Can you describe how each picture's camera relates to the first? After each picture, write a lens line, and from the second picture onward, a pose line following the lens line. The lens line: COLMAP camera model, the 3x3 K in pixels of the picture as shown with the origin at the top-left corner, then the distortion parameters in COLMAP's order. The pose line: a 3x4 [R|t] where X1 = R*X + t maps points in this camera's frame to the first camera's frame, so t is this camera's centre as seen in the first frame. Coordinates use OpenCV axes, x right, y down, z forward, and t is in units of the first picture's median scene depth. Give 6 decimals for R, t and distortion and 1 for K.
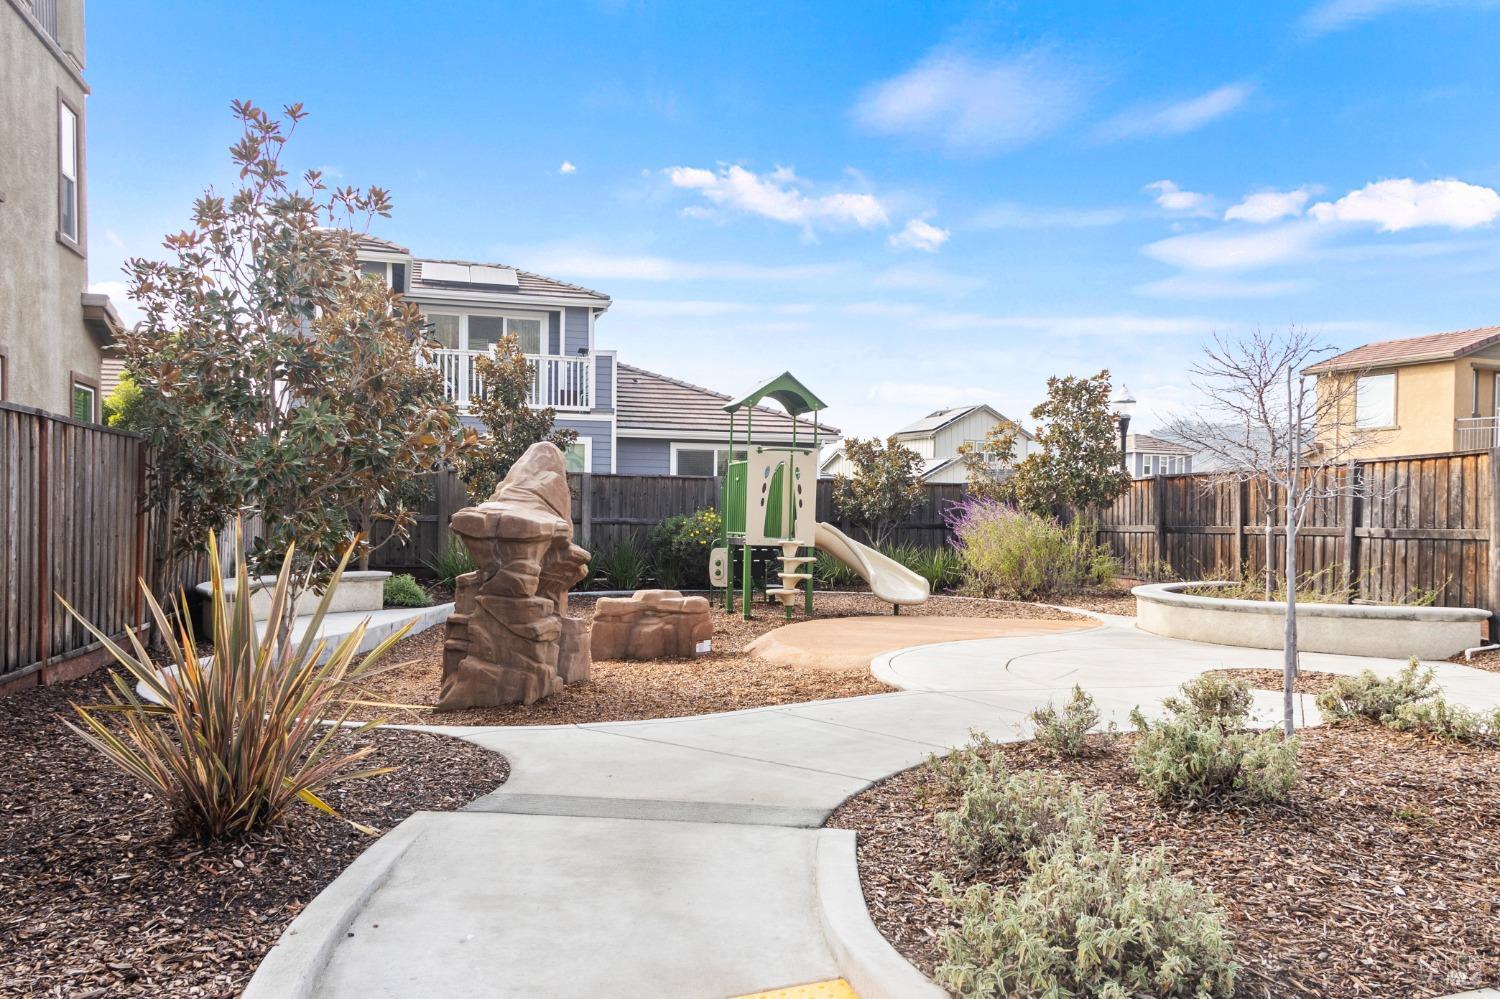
lens RADIAL K [[1197.9, 0, 750.0], [0, 1197.9, 499.5], [0, 0, 1]] dist [0.165112, 0.000186]
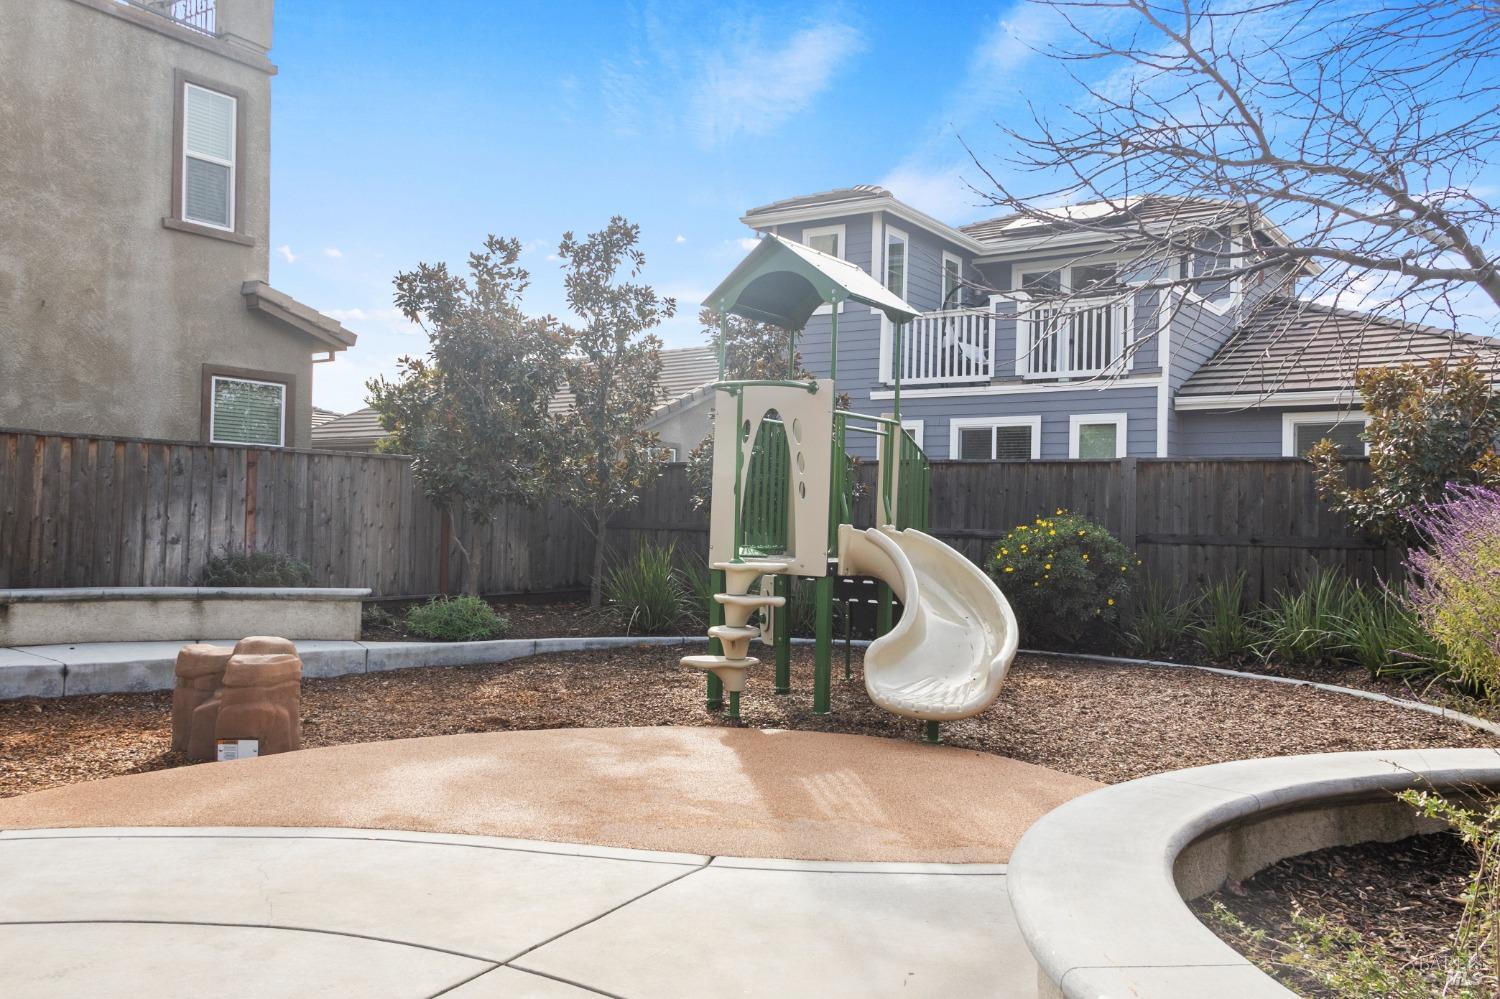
lens RADIAL K [[1197.9, 0, 750.0], [0, 1197.9, 499.5], [0, 0, 1]] dist [0.165112, 0.000186]
pose [[0.638581, -0.010851, -0.769478, 0.315356], [-0.005776, 0.999805, -0.018892, 0.012812], [0.769533, 0.016508, 0.638394, 0.500711]]
